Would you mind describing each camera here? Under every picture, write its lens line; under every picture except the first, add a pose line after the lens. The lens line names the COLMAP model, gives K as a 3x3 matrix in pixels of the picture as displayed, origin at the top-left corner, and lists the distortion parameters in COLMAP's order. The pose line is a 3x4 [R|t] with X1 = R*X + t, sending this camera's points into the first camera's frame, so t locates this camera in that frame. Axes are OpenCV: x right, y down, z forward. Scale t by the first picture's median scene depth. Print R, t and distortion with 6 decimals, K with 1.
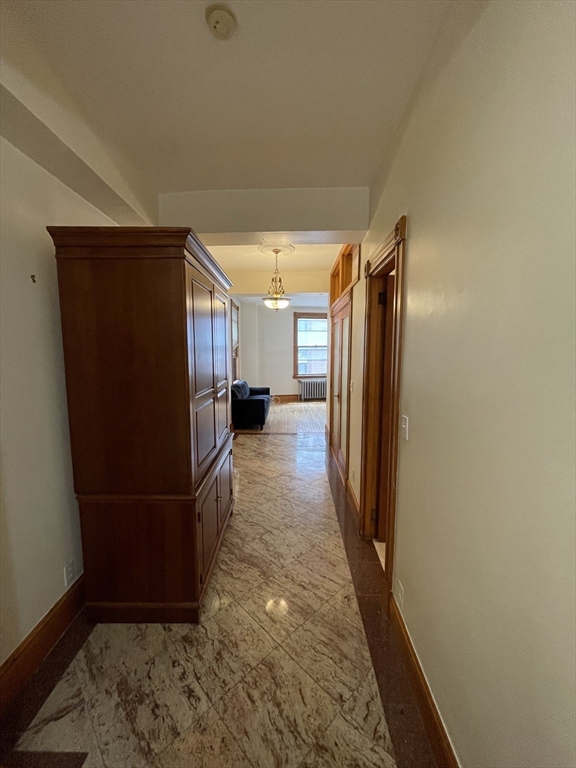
lens RADIAL K [[311.5, 0, 285.0], [0, 311.5, 382.1], [0, 0, 1]] dist [-0.002415, -0.000054]
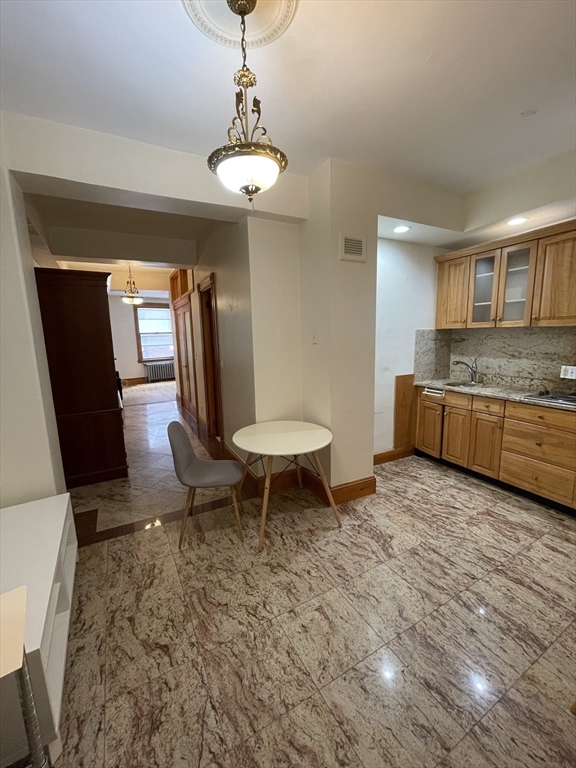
lens RADIAL K [[311.5, 0, 285.0], [0, 311.5, 382.1], [0, 0, 1]] dist [-0.002415, -0.000054]
pose [[0.872756, -0.096127, 0.478599, -0.132606], [0.075889, 0.995218, 0.061503, 0.067410], [-0.482222, -0.017357, 0.875877, -0.512621]]
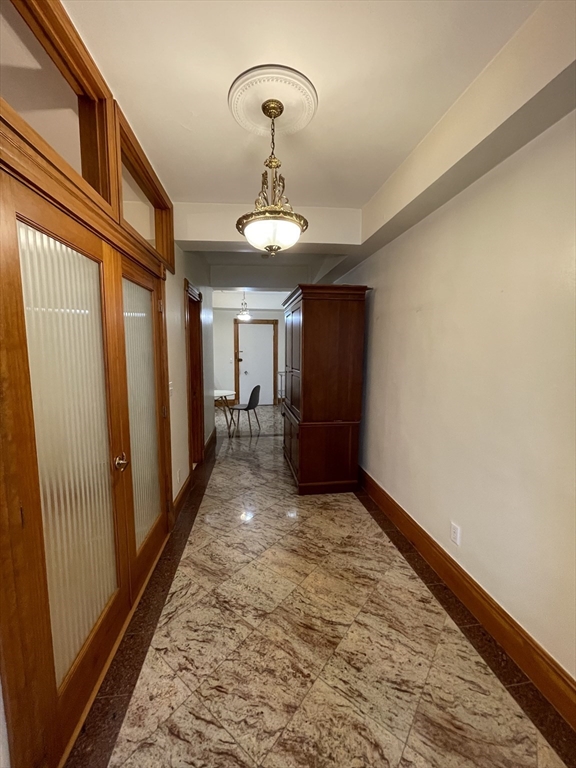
lens RADIAL K [[310.1, 0, 283.8], [0, 310.1, 377.9], [0, 0, 1]] dist [-0.002293, -0.000482]
pose [[-0.991879, 0.022479, -0.125179, 0.008332], [-0.004690, 0.977121, 0.212635, -0.159128], [0.127095, 0.211495, -0.969080, 1.467913]]
